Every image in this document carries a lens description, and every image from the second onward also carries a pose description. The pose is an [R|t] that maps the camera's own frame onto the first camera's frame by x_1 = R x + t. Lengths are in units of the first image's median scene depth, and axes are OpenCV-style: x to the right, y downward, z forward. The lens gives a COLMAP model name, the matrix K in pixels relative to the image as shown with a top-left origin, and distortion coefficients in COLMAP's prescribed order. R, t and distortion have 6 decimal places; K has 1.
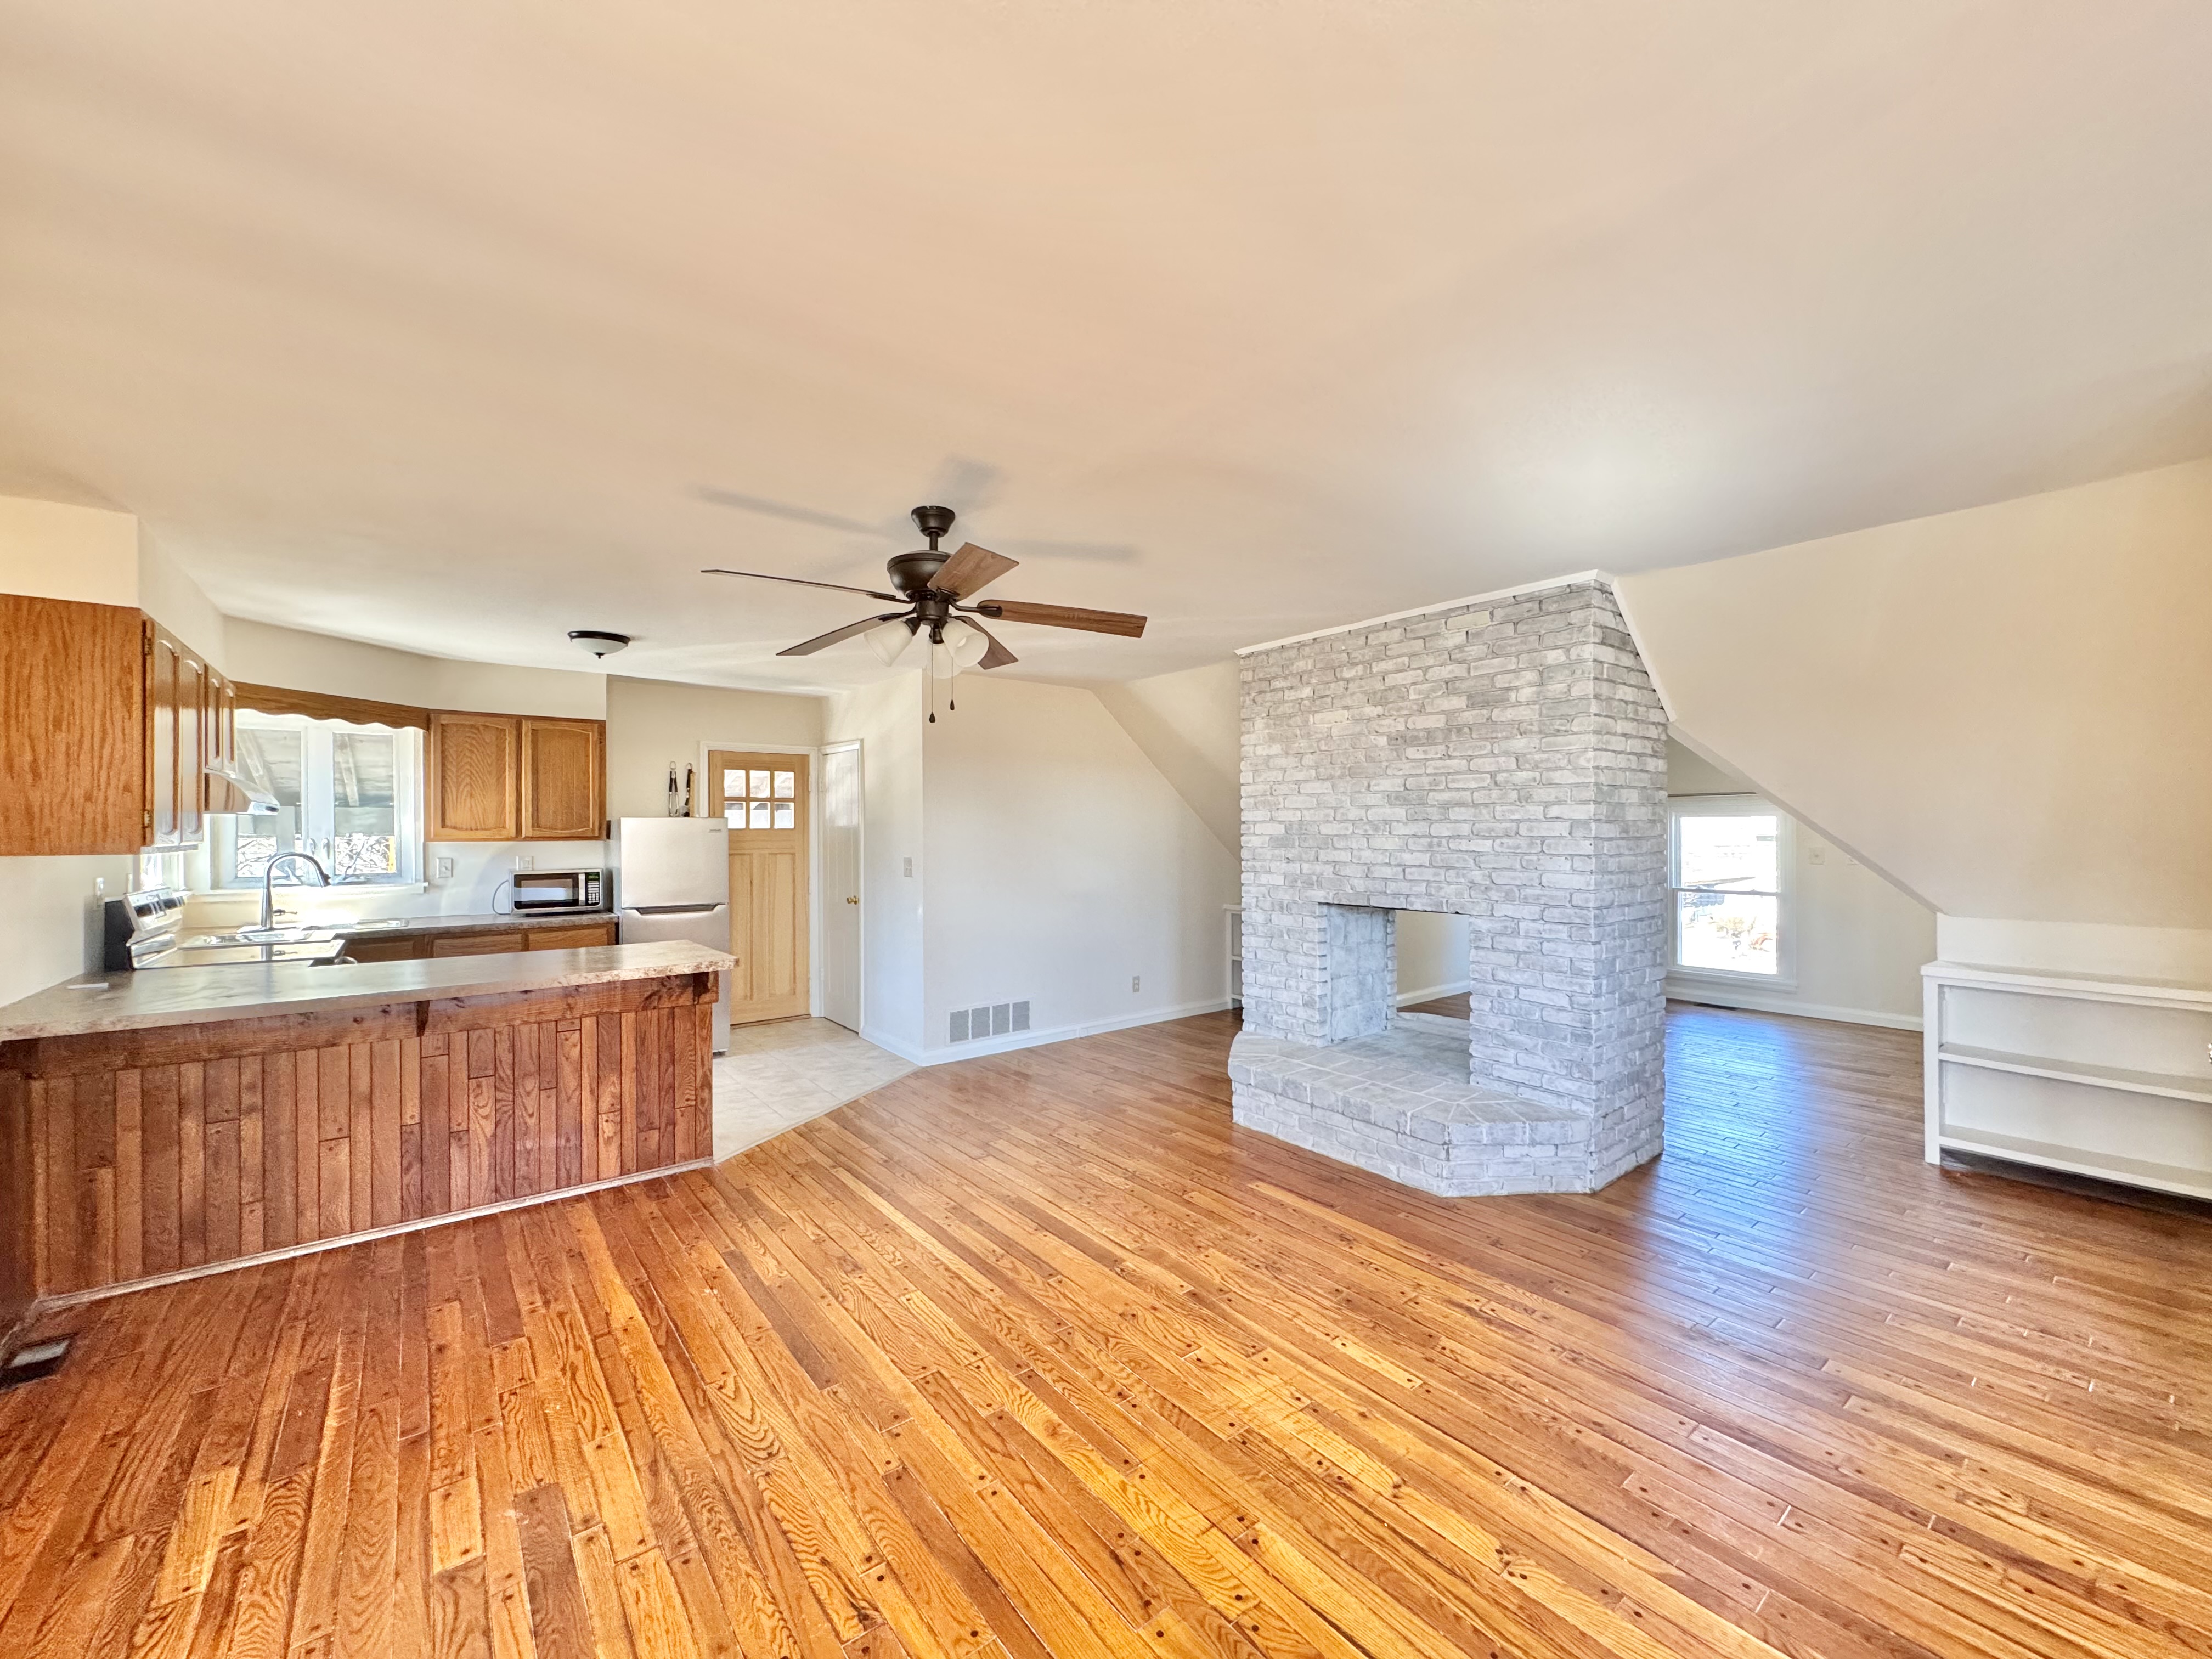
lens RADIAL K [[882.4, 0, 1108.2], [0, 882.4, 832.5], [0, 0, 1]] dist [-0.003158, 0.000284]
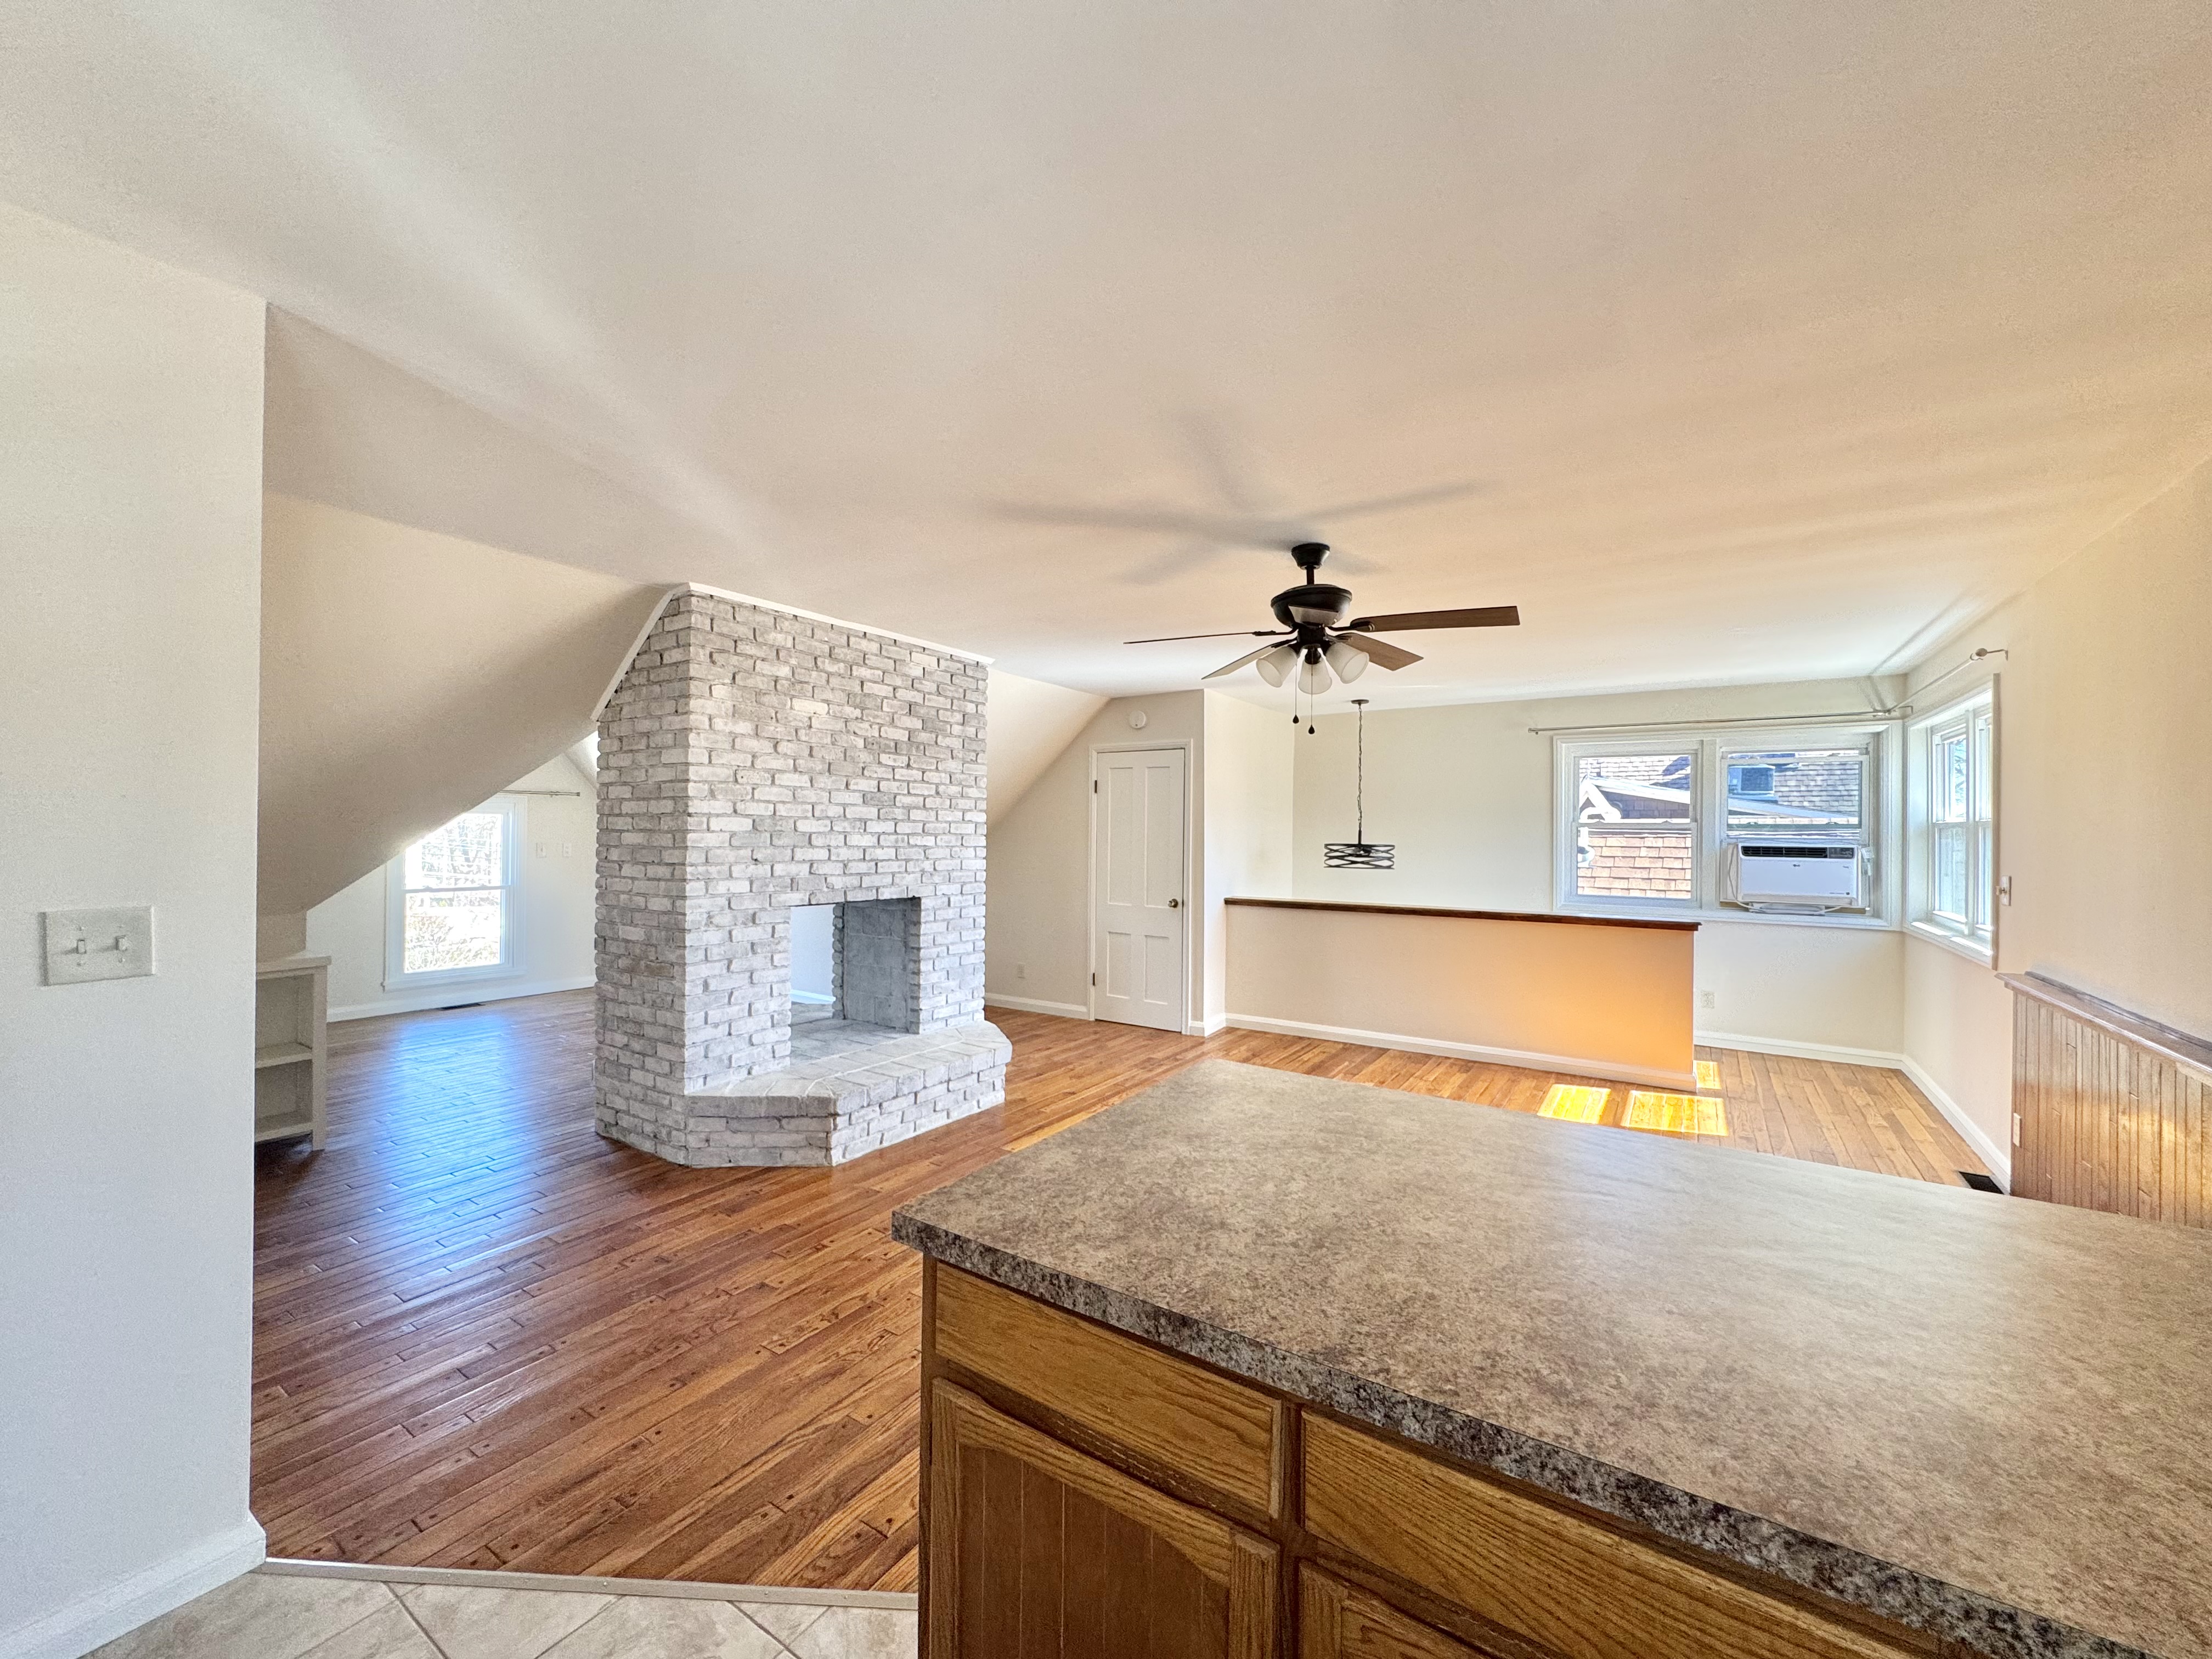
lens RADIAL K [[882.4, 0, 1105.0], [0, 882.4, 835.4], [0, 0, 1]] dist [-0.003158, 0.000284]
pose [[-0.314429, -0.001802, 0.949279, -0.868013], [-0.004397, 0.999990, 0.000442, 0.005164], [-0.949271, -0.004034, -0.314433, 1.172537]]
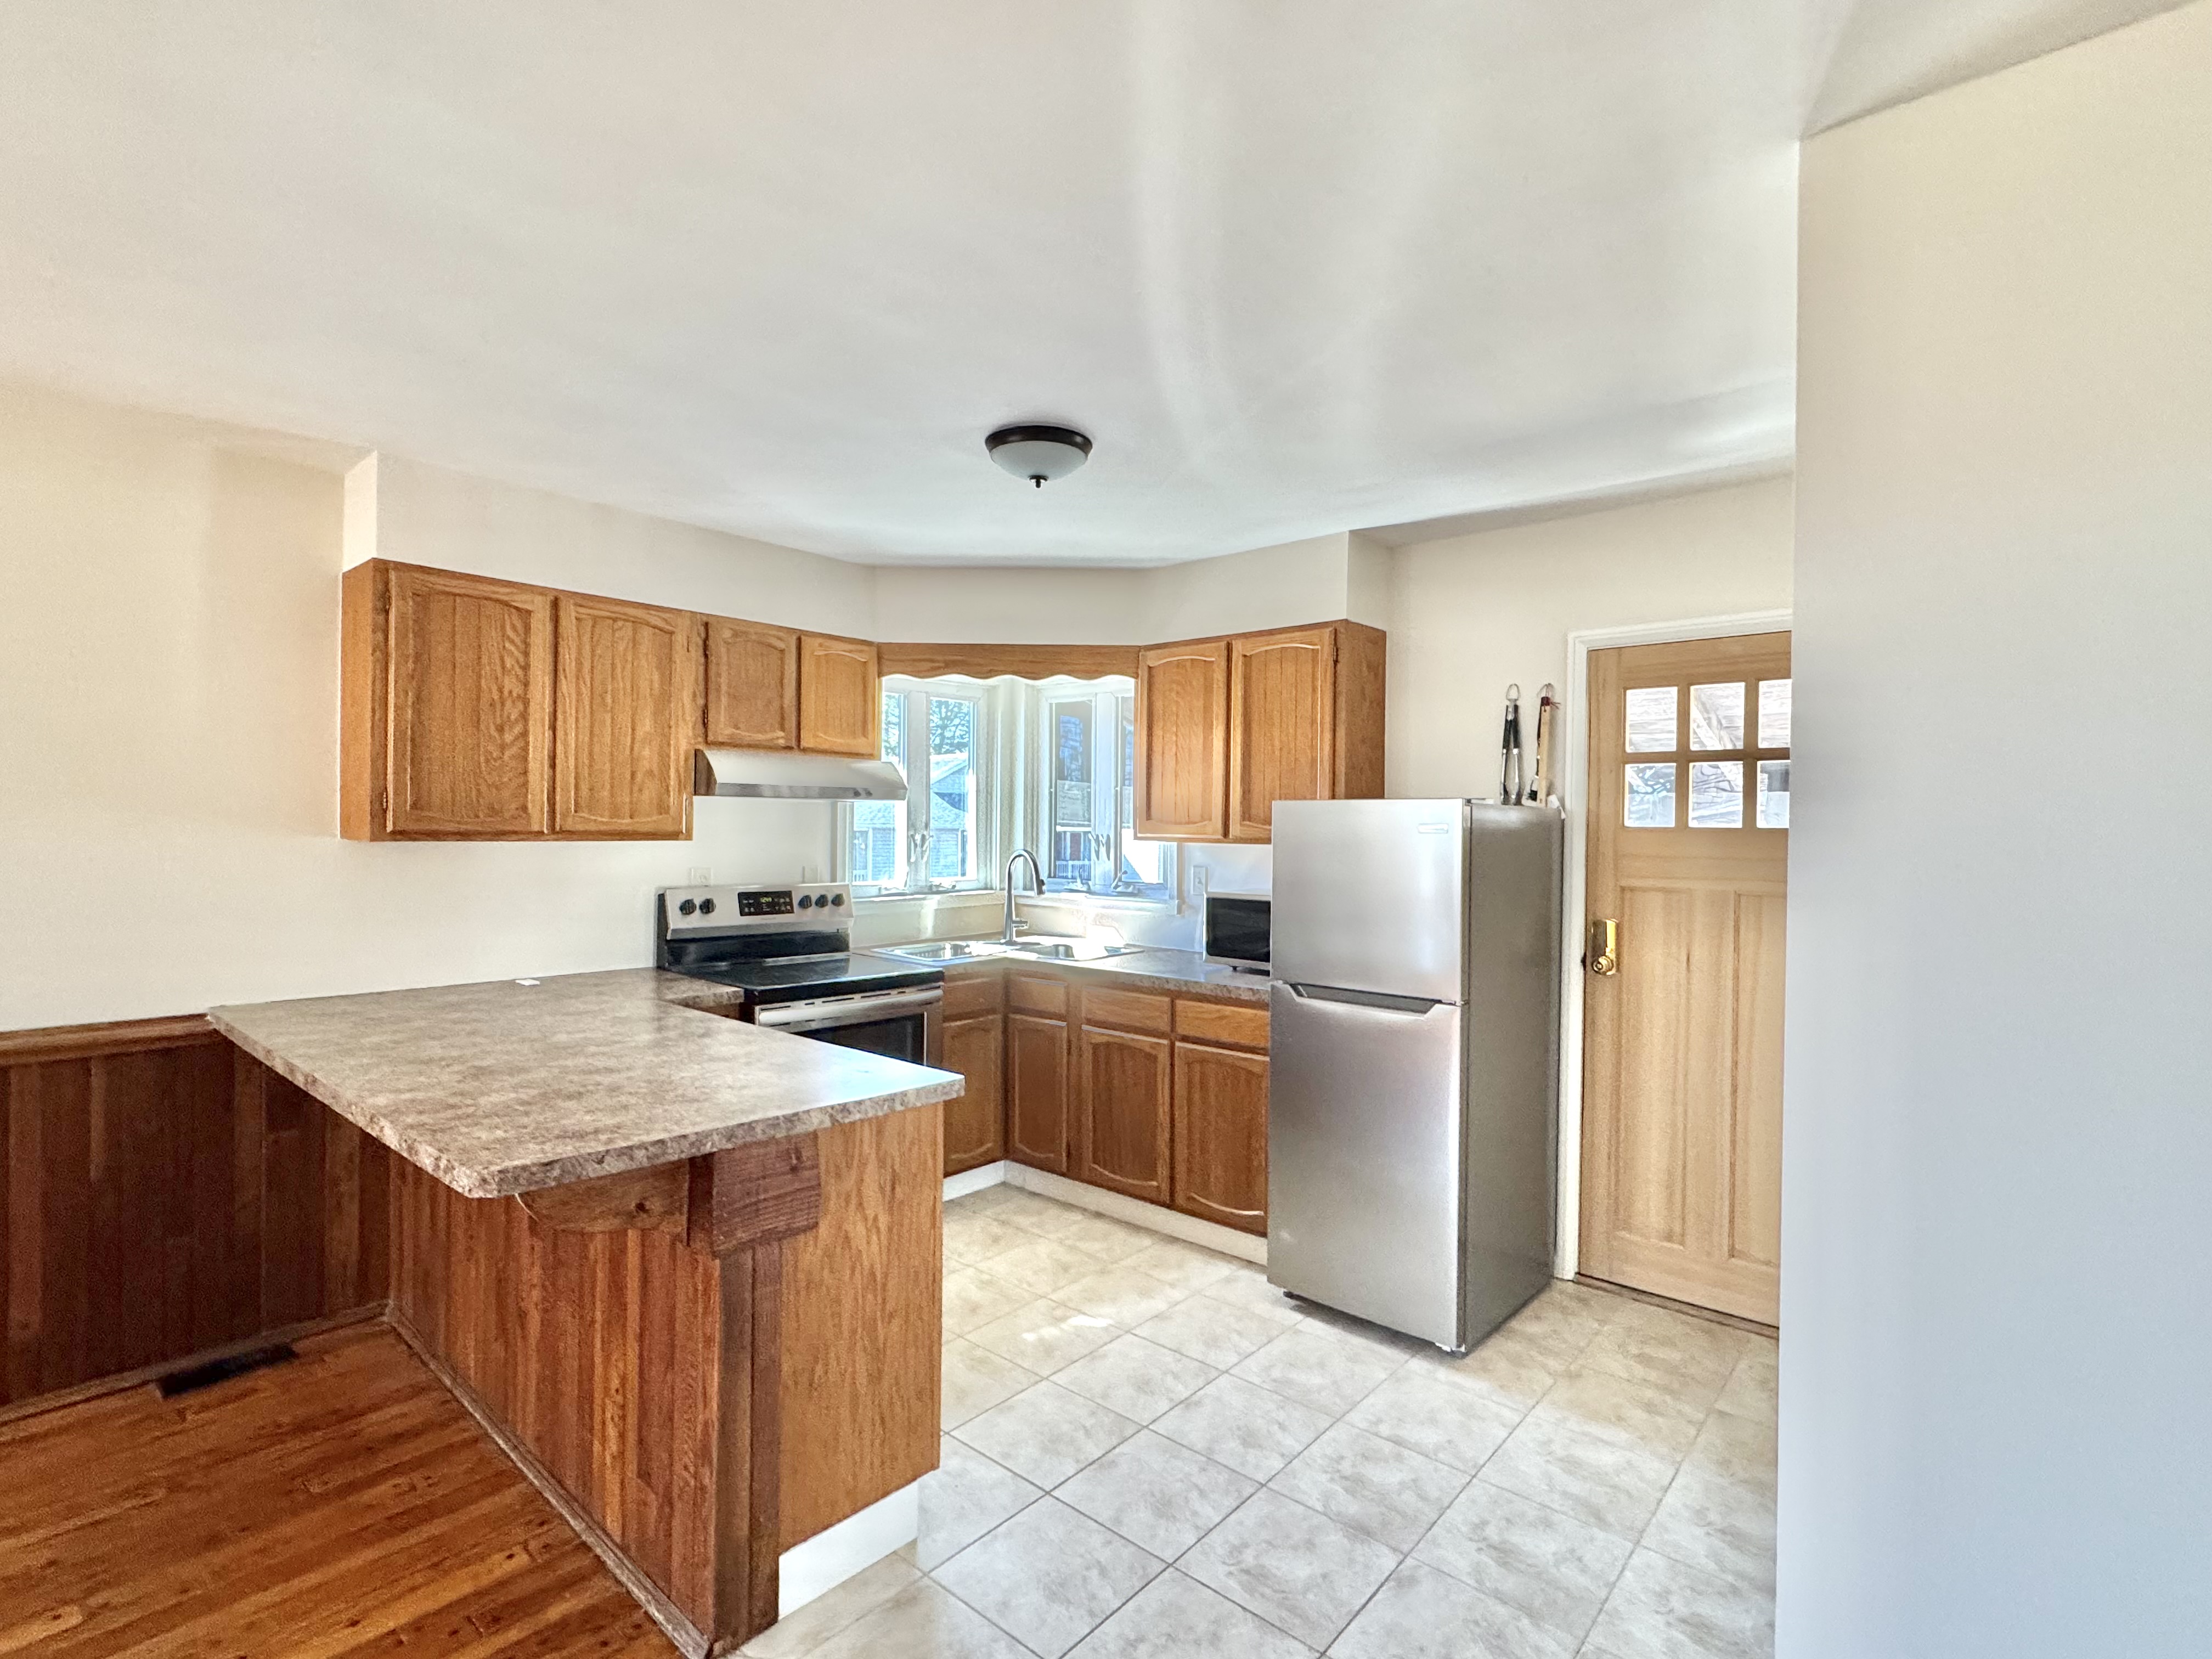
lens RADIAL K [[1067.1, 0, 1099.7], [0, 1067.1, 839.8], [0, 0, 1]] dist [-0.000068, 0.001040]
pose [[0.185514, 0.018420, -0.982469, 0.048308], [-0.018214, 0.999717, 0.015304, -0.003161], [0.982473, 0.015055, 0.185797, 1.109859]]
